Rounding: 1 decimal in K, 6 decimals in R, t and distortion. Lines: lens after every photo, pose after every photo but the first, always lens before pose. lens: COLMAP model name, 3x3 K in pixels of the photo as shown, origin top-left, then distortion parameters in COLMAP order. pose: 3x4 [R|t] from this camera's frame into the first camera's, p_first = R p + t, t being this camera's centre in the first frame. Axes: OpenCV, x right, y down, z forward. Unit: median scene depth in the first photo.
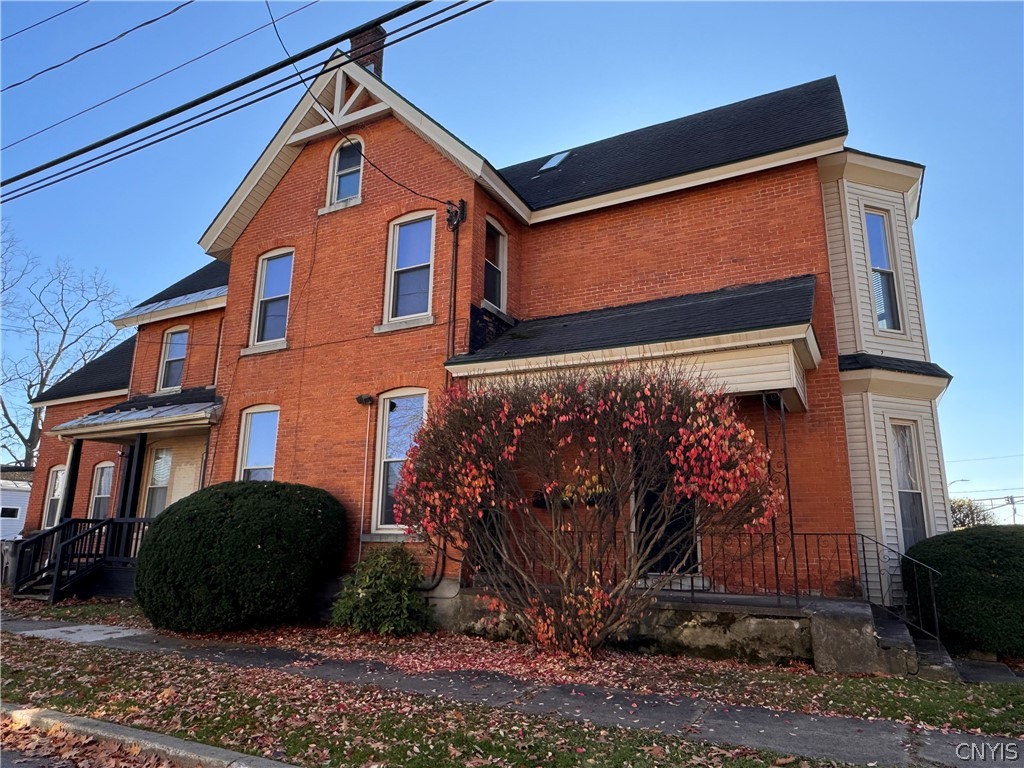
lens RADIAL K [[666.1, 0, 512.4], [0, 666.1, 384.8], [0, 0, 1]] dist [0.009389, -0.000318]
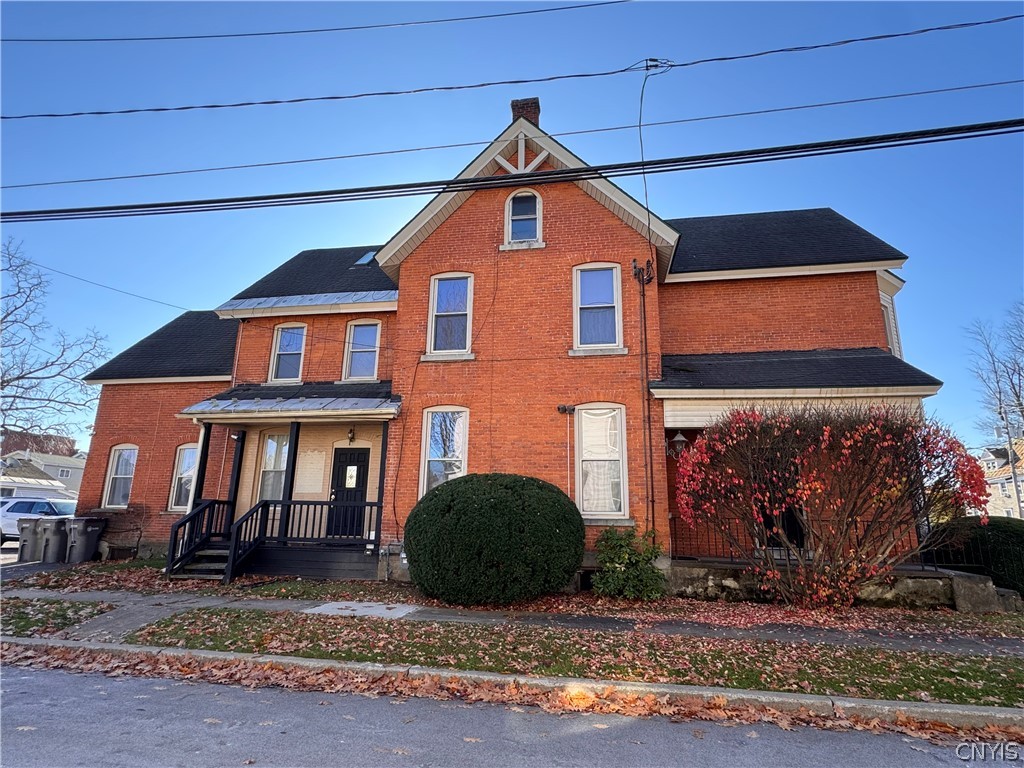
lens RADIAL K [[539.3, 0, 509.9], [0, 539.3, 386.3], [0, 0, 1]] dist [0.005740, 0.000593]
pose [[0.950246, 0.077001, 0.301832, -0.594228], [-0.075838, 0.996998, -0.015588, 0.003058], [-0.302127, -0.008077, 0.953234, 0.075661]]
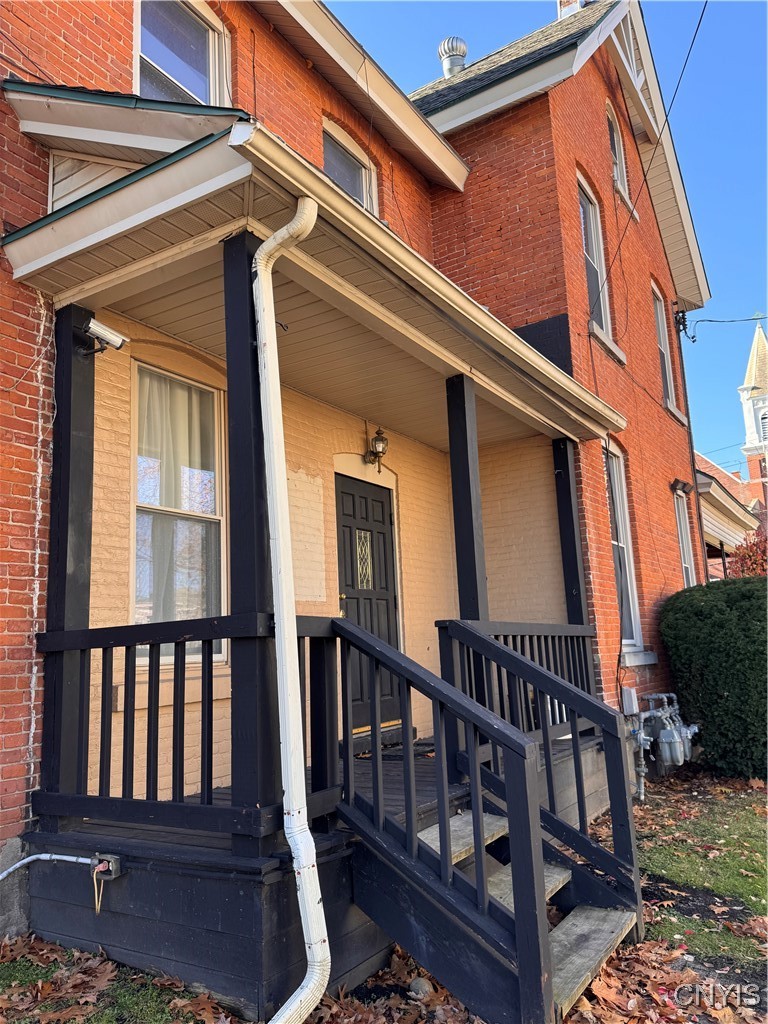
lens RADIAL K [[779.0, 0, 382.8], [0, 779.0, 515.8], [0, 0, 1]] dist [0.087285, 0.001988]
pose [[0.086794, 0.153860, 0.984273, -1.128246], [-0.202909, 0.970022, -0.133739, 0.241224], [-0.975343, -0.188110, 0.115412, 1.176261]]
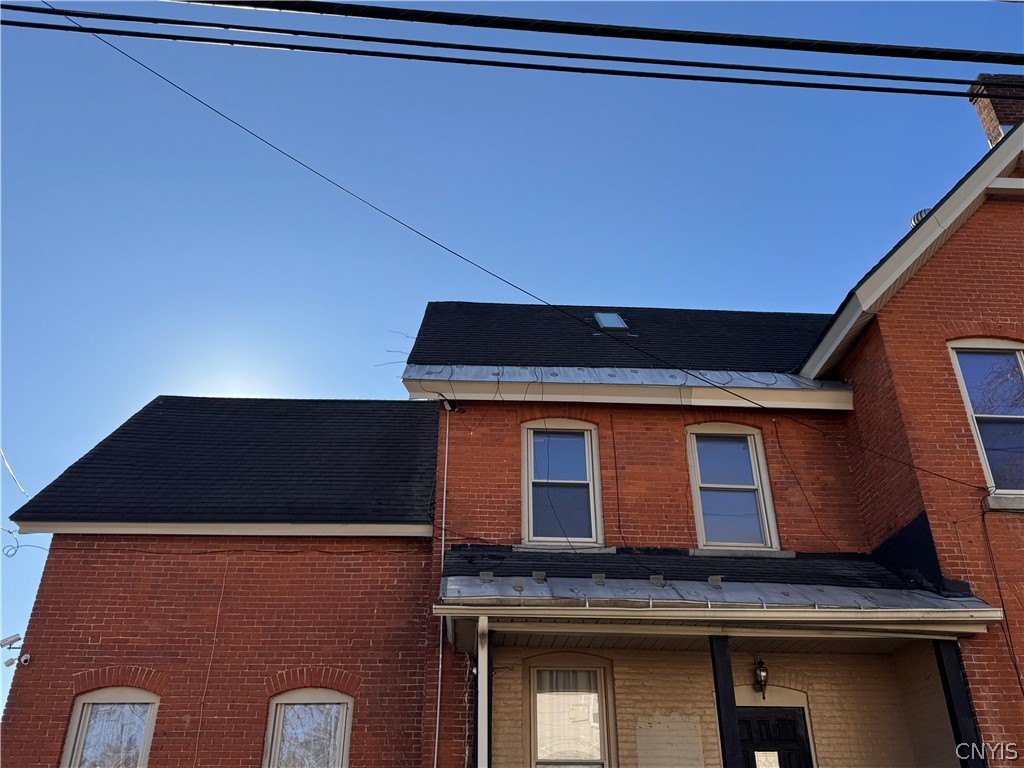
lens RADIAL K [[815.8, 0, 516.5], [0, 815.8, 383.2], [0, 0, 1]] dist [0.046347, -0.018533]
pose [[0.856712, 0.241923, 0.455542, -1.161437], [-0.106310, 0.947039, -0.303009, 0.112652], [-0.504721, 0.211163, 0.837059, 0.682776]]
